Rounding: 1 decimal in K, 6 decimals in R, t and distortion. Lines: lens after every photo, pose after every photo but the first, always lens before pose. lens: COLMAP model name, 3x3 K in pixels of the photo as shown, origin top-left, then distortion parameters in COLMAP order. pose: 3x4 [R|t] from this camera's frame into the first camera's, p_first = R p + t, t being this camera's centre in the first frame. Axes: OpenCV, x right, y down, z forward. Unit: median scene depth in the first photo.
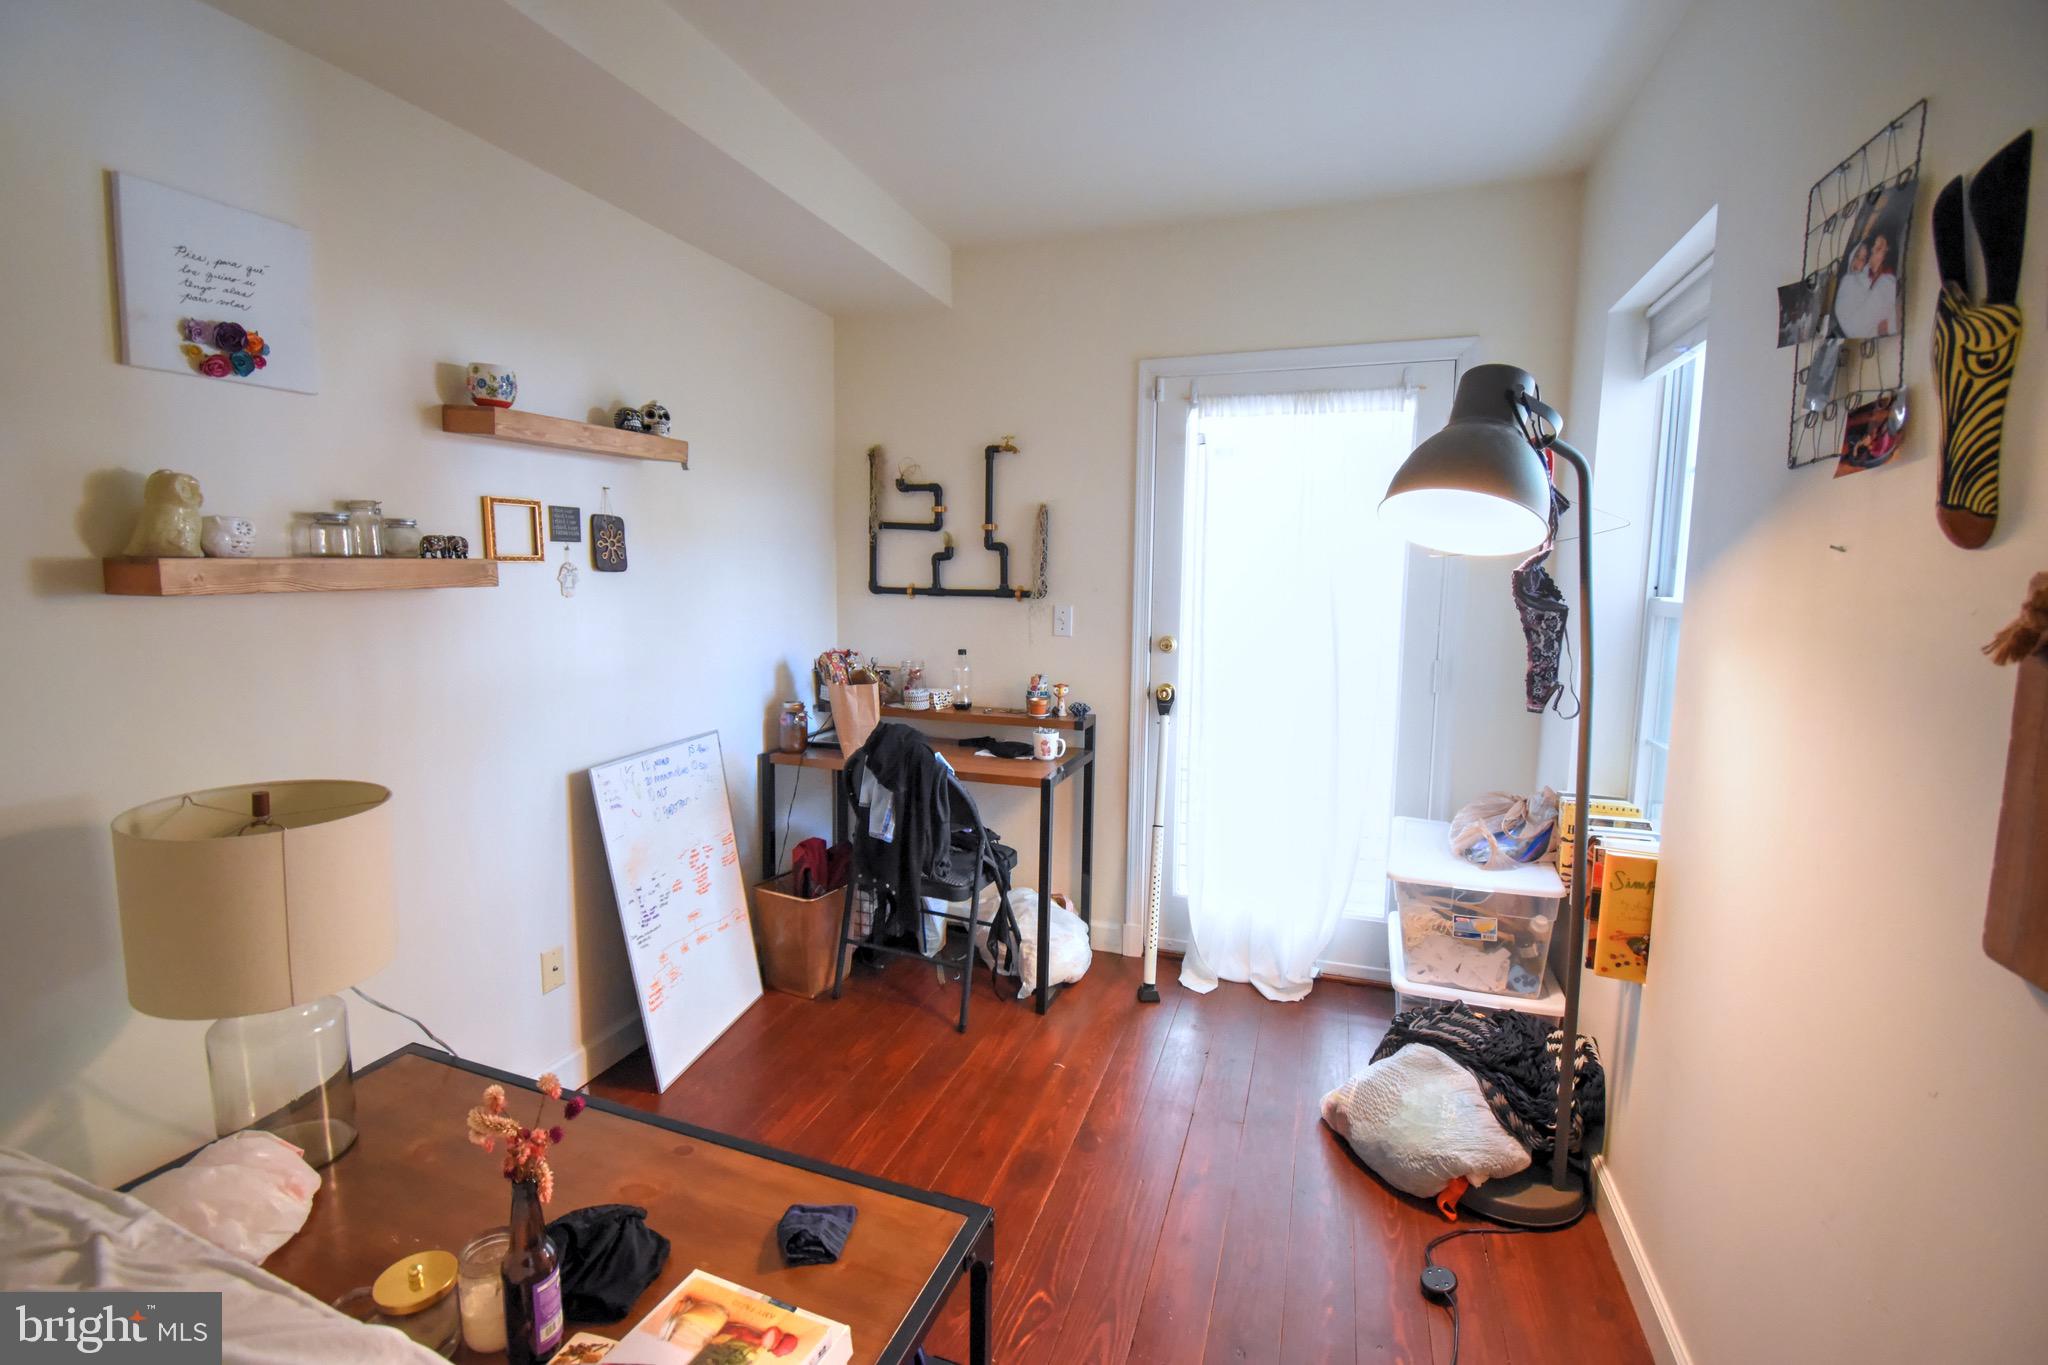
lens RADIAL K [[903.2, 0, 1027.2], [0, 903.2, 674.1], [0, 0, 1]] dist [0.021926, -0.028337]
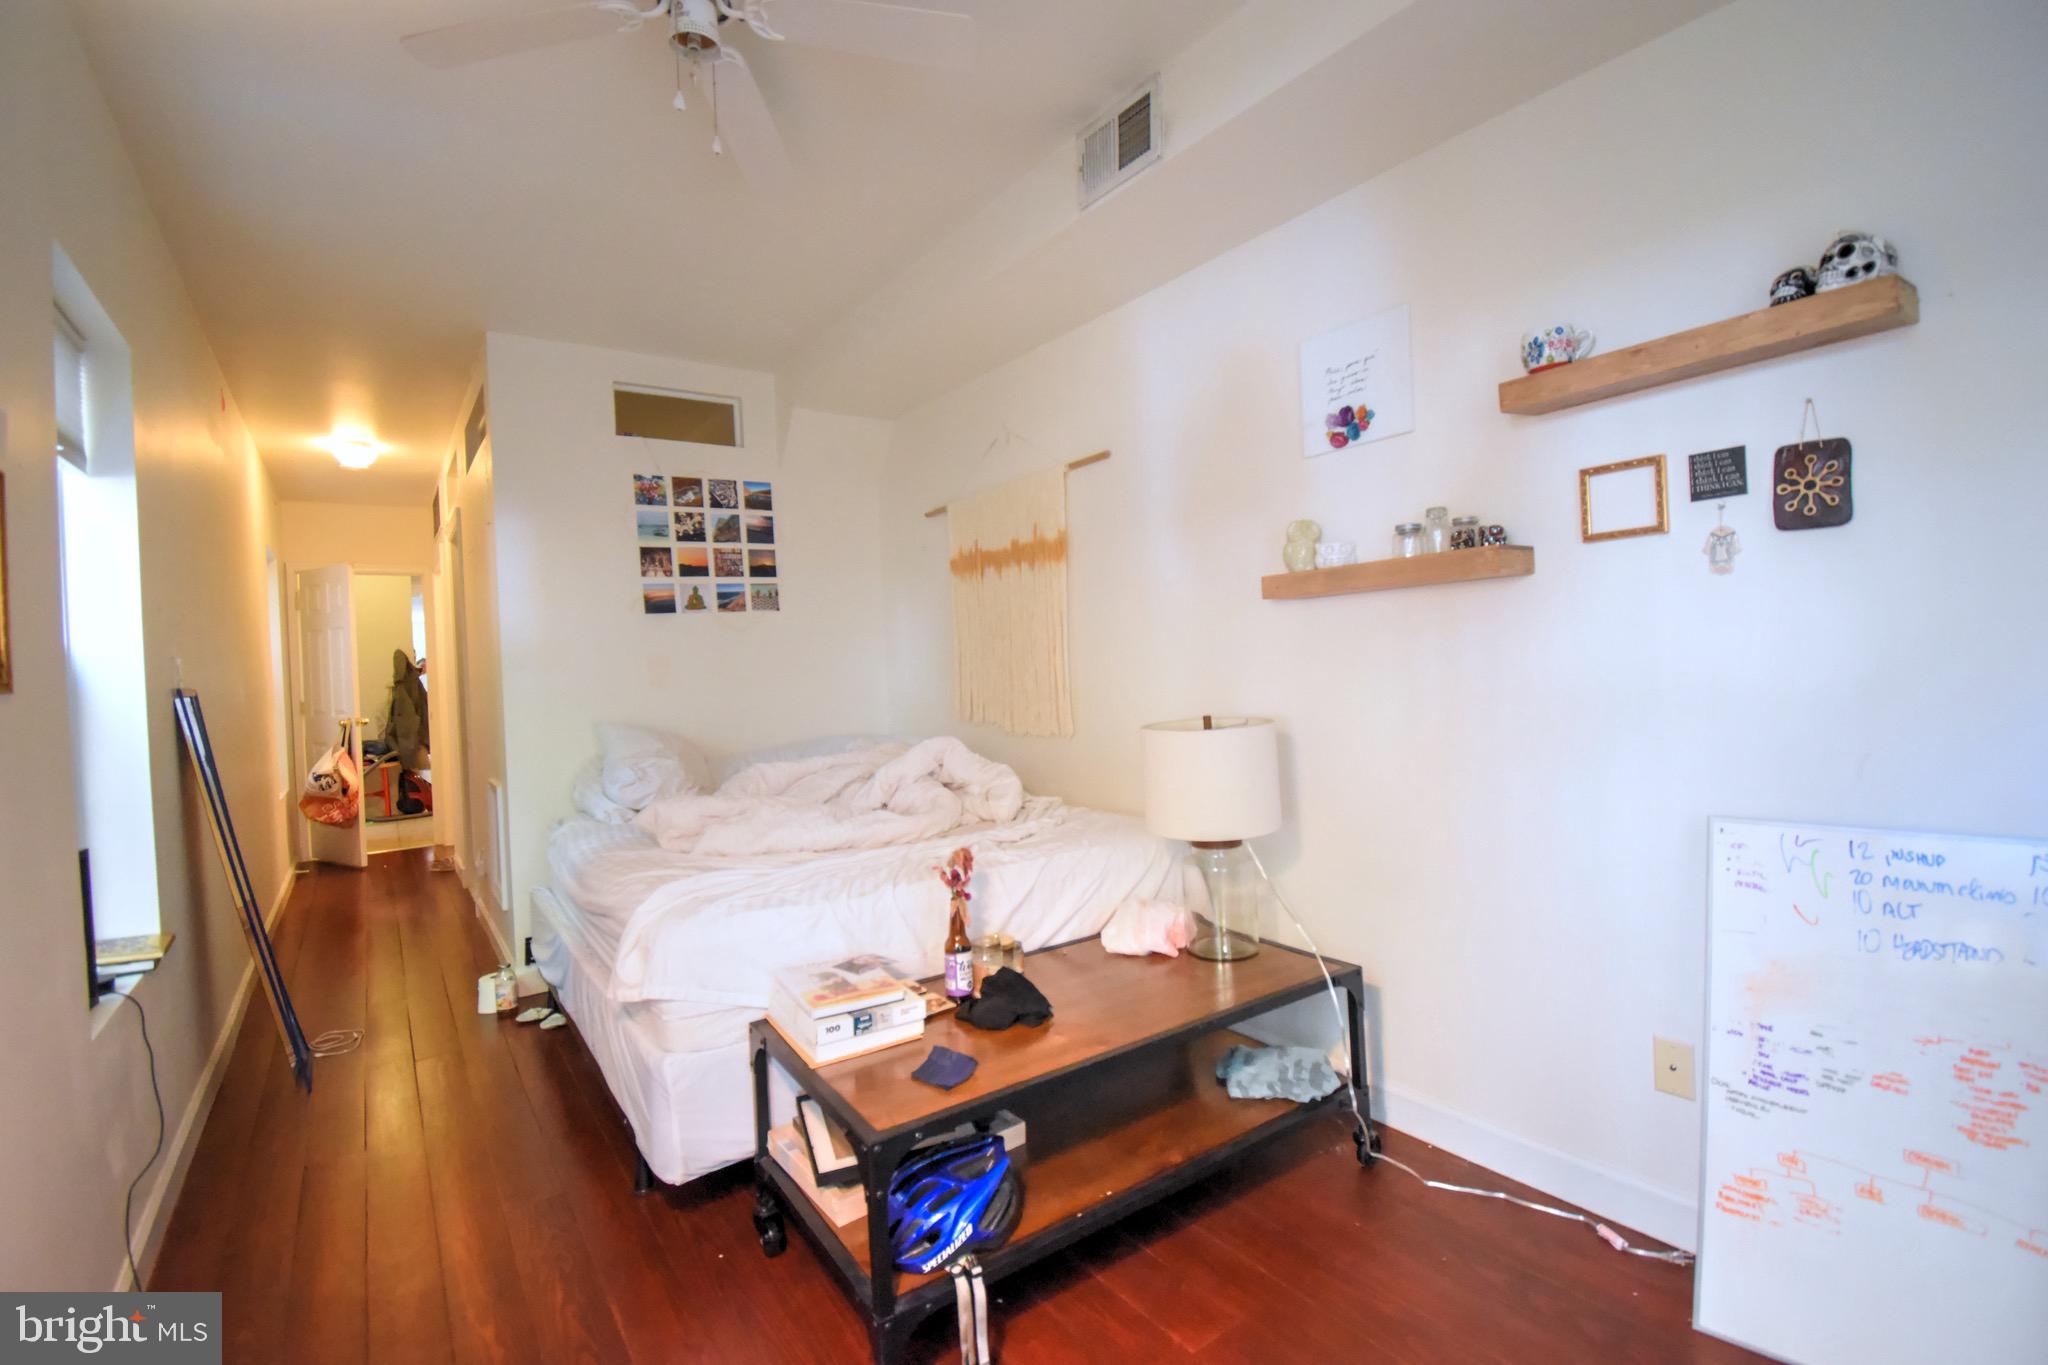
lens RADIAL K [[903.2, 0, 1027.2], [0, 903.2, 674.1], [0, 0, 1]] dist [0.021926, -0.028337]
pose [[-0.580346, 0.023343, -0.814035, 0.388078], [-0.060277, 0.995616, 0.071523, -0.023409], [0.812136, 0.090576, -0.576395, 0.939979]]
